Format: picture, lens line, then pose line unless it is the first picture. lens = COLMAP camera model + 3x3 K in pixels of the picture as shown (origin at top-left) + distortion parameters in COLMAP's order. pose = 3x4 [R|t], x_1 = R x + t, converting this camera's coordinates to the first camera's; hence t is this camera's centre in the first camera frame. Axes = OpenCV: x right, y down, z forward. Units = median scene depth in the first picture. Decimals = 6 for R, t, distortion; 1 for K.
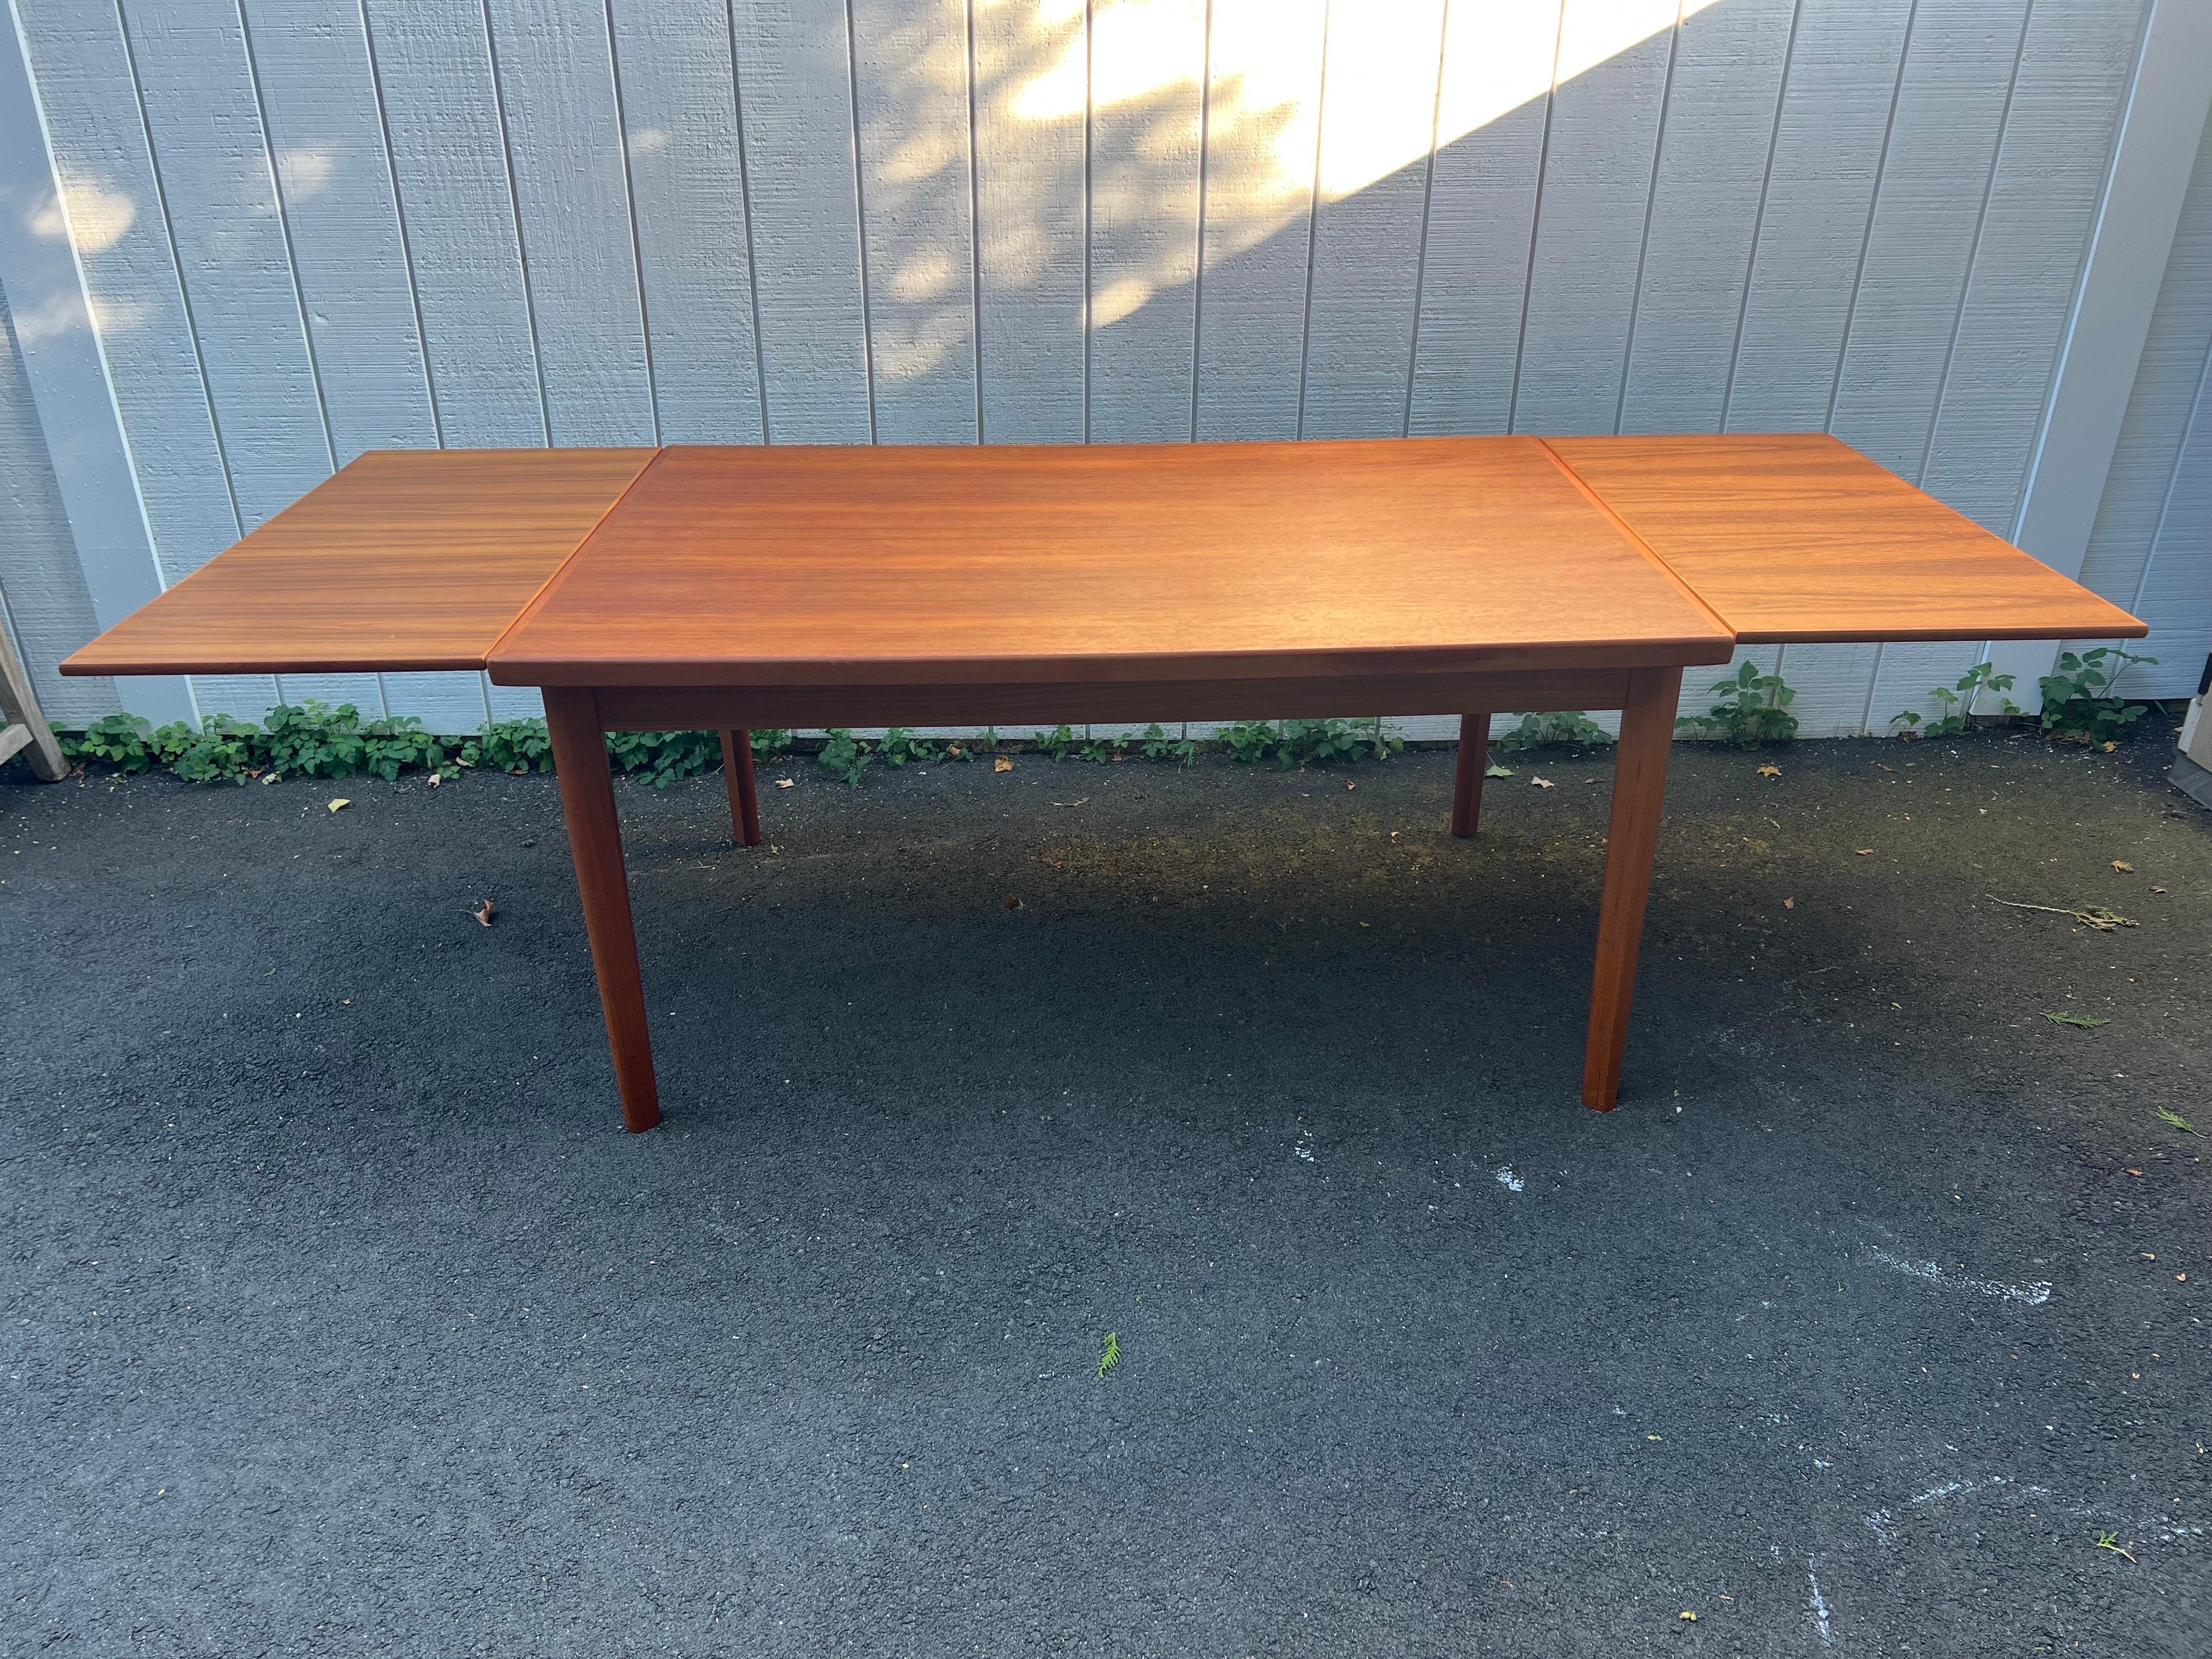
lens RADIAL K [[1670.8, 0, 1122.0], [0, 1670.8, 841.3], [0, 0, 1]] dist [0.044904, -0.052734]
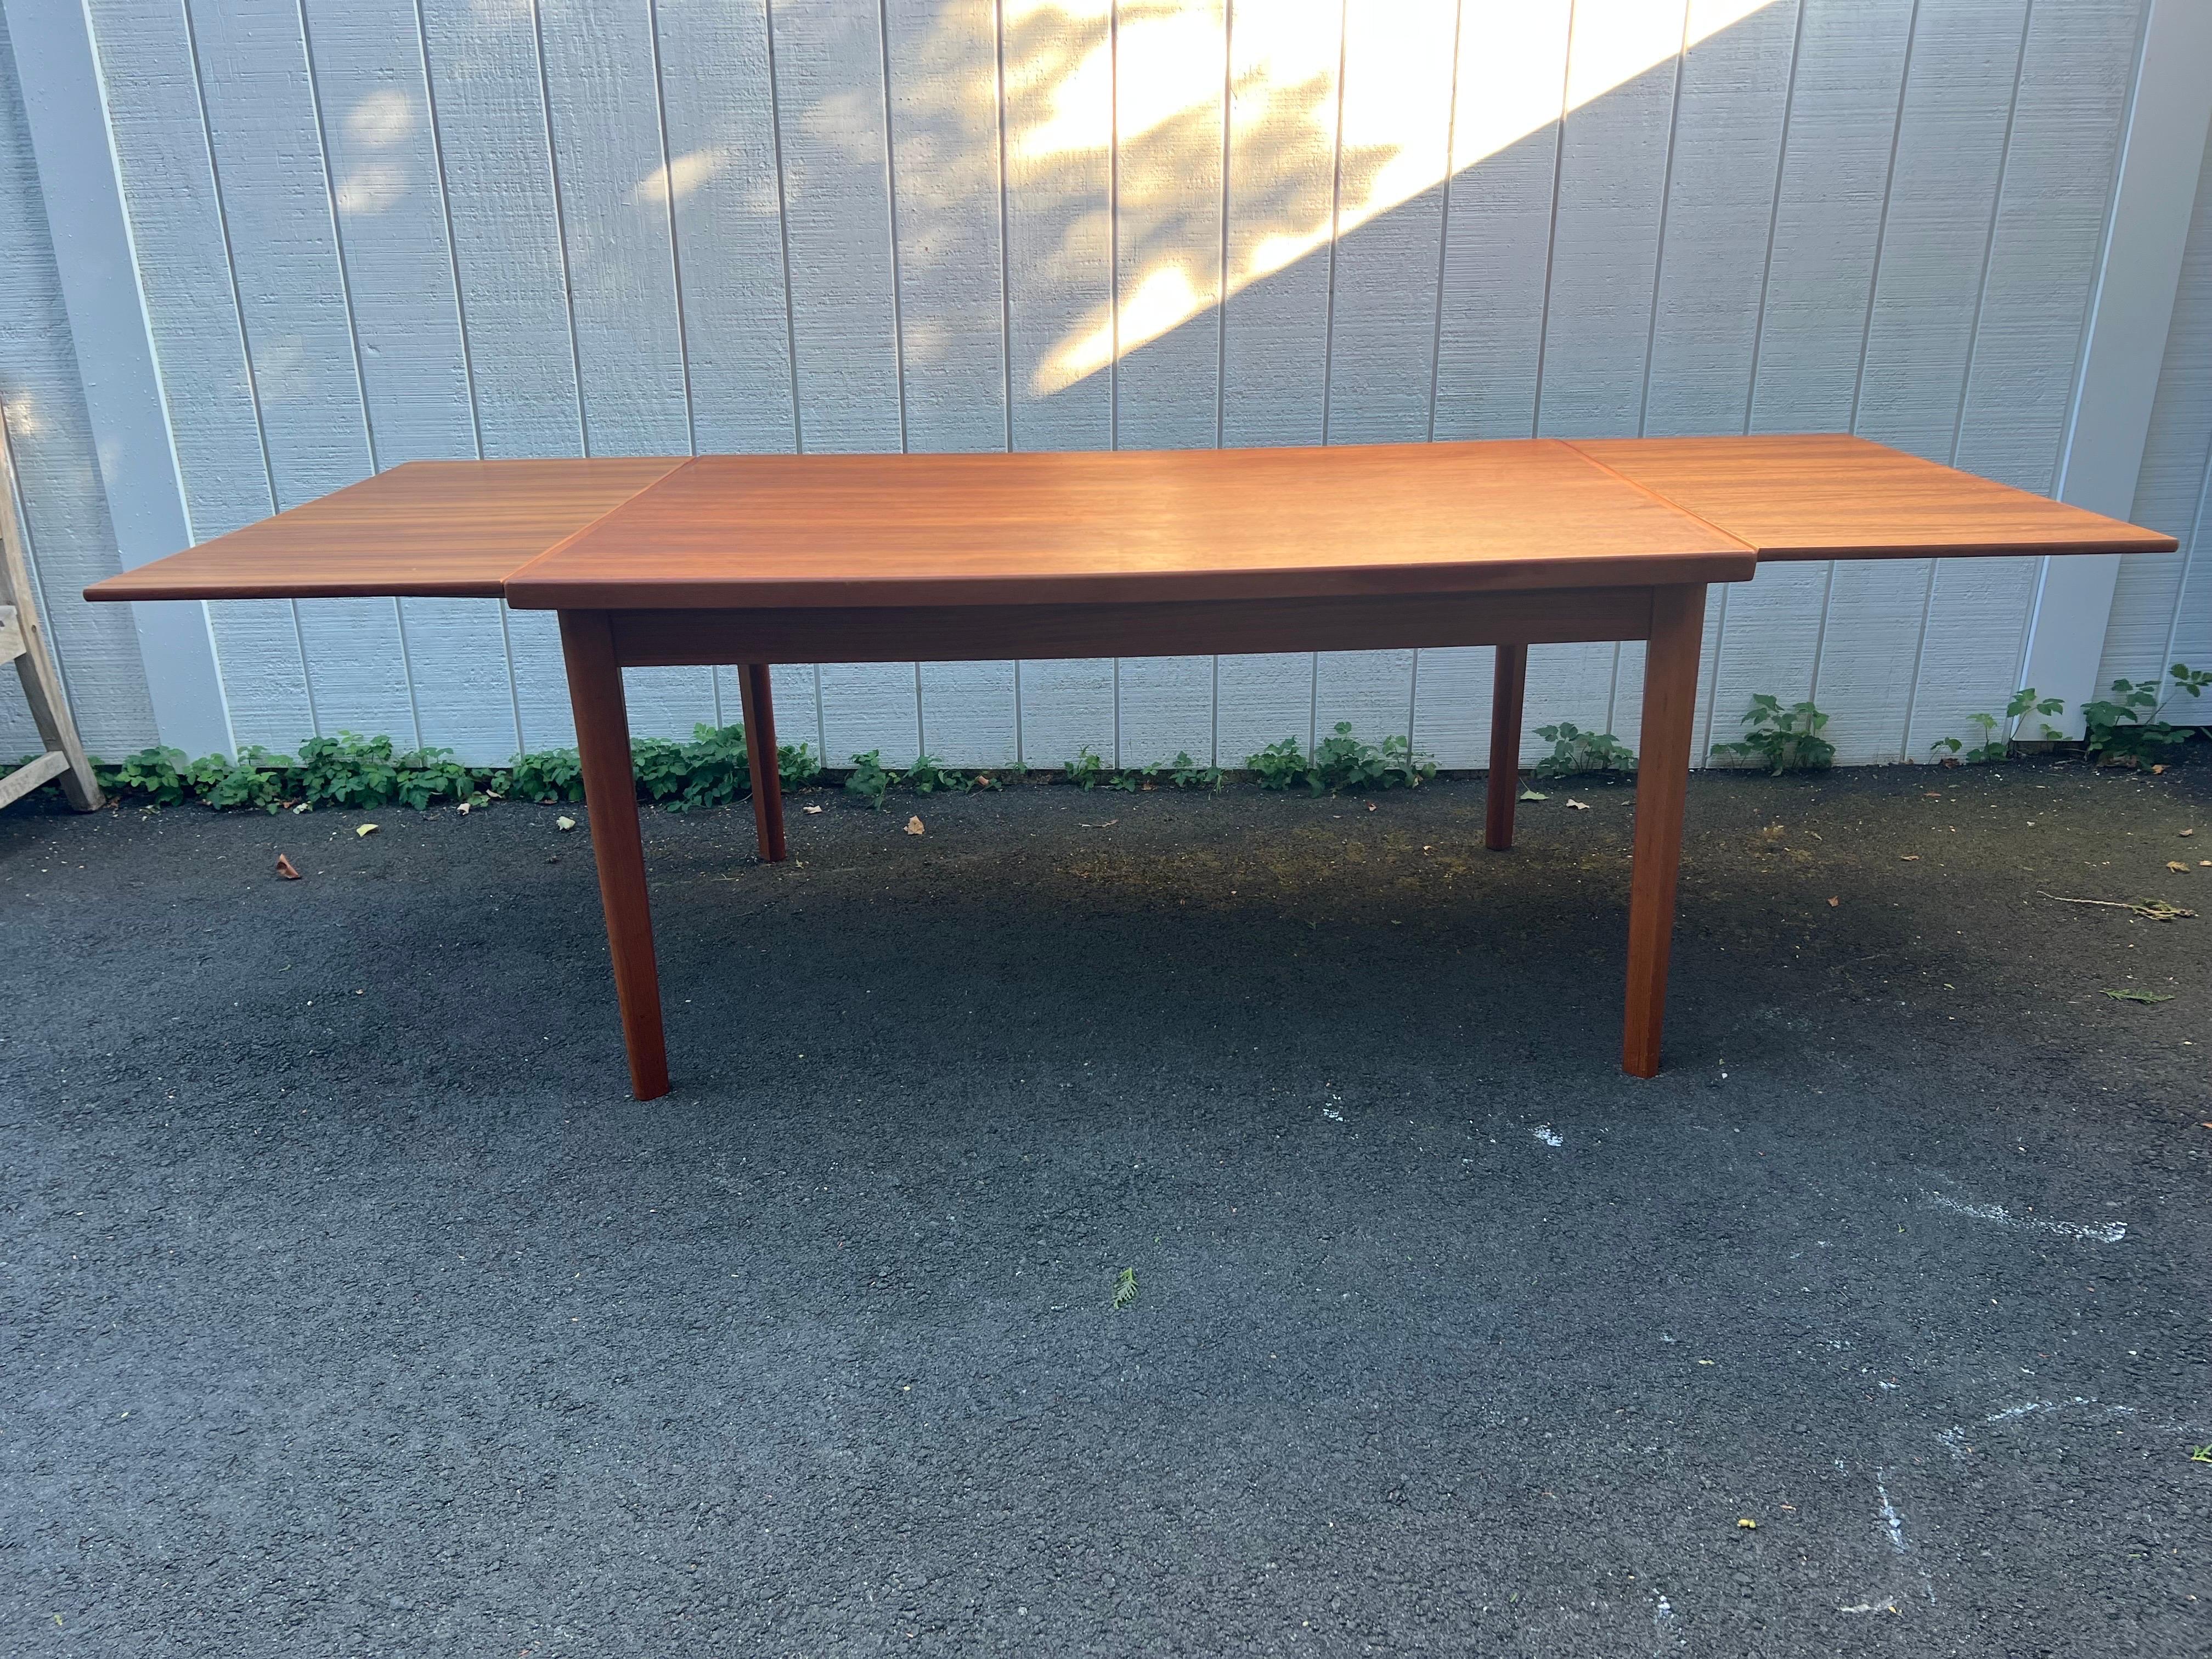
lens RADIAL K [[1670.8, 0, 1136.9], [0, 1670.8, 828.5], [0, 0, 1]] dist [0.044904, -0.052734]
pose [[0.999787, -0.004962, -0.020045, 0.014000], [0.002612, 0.993291, -0.115612, 0.114942], [0.020485, 0.115535, 0.993092, 0.020923]]
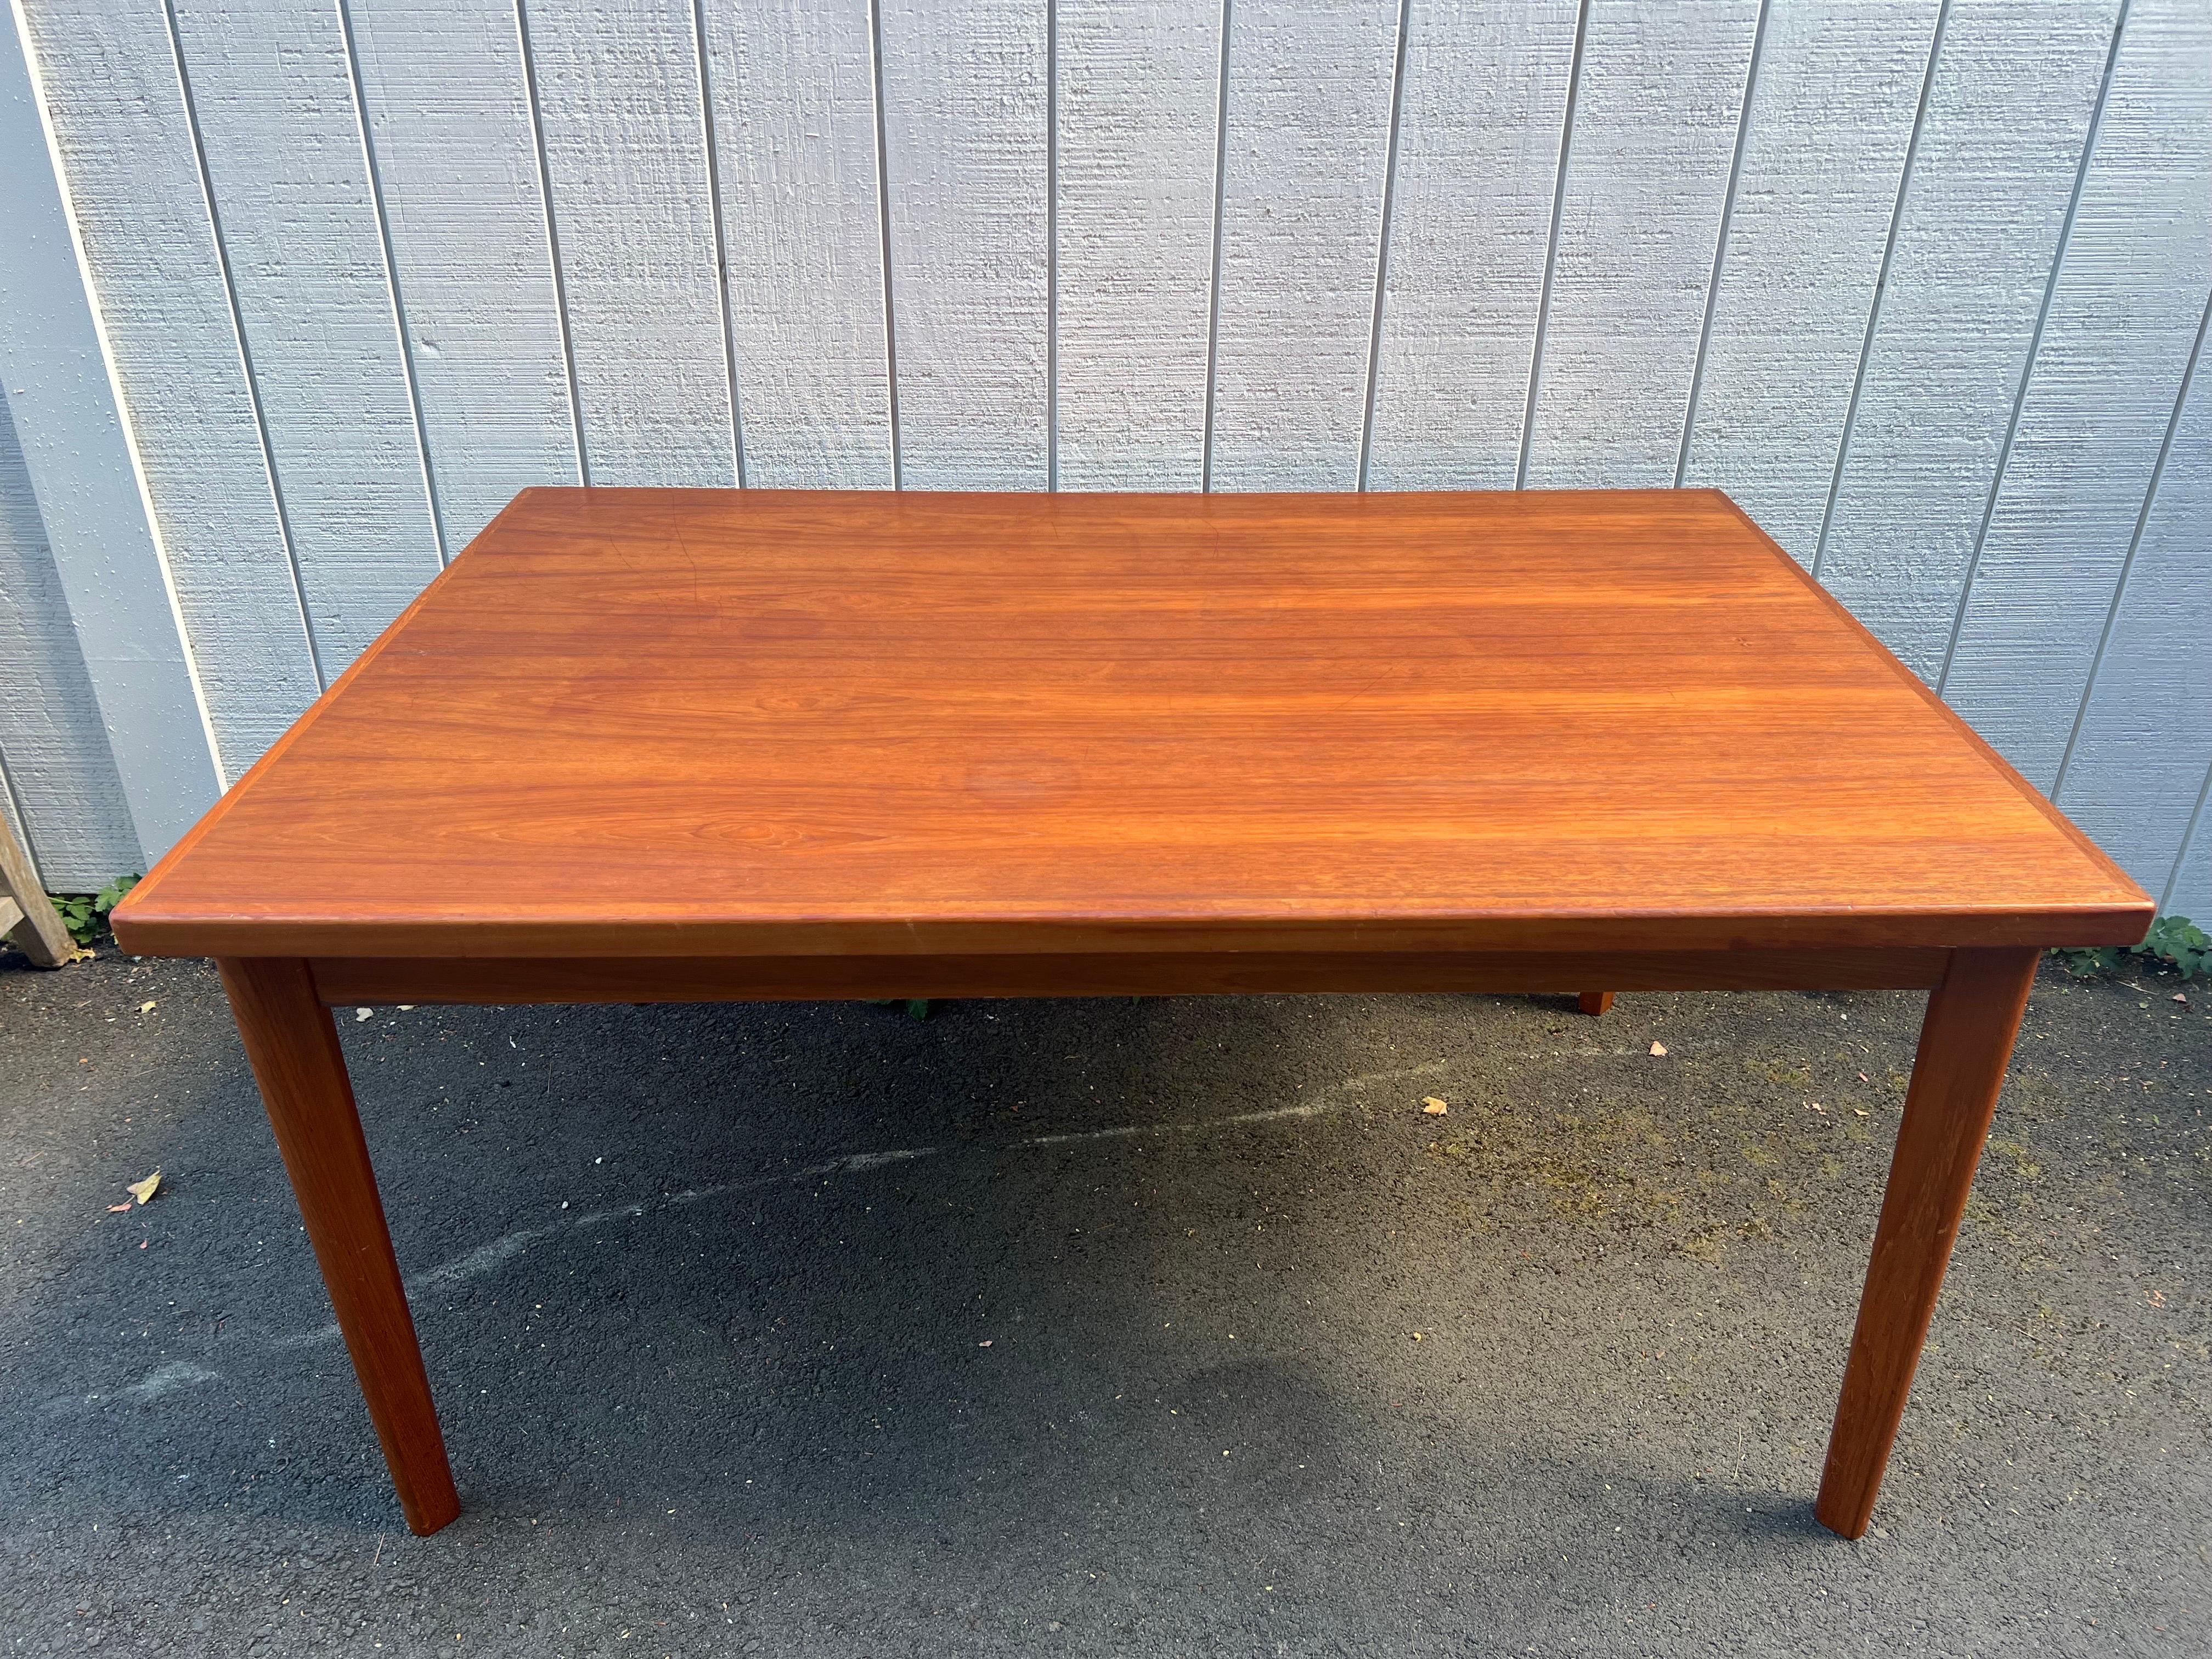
lens RADIAL K [[1670.8, 0, 1113.1], [0, 1670.8, 808.9], [0, 0, 1]] dist [0.044904, -0.052734]
pose [[0.999128, 0.022023, -0.035476, -0.187437], [-0.021605, 0.999693, 0.012127, -0.153119], [0.035733, -0.011350, 0.999297, 0.358608]]
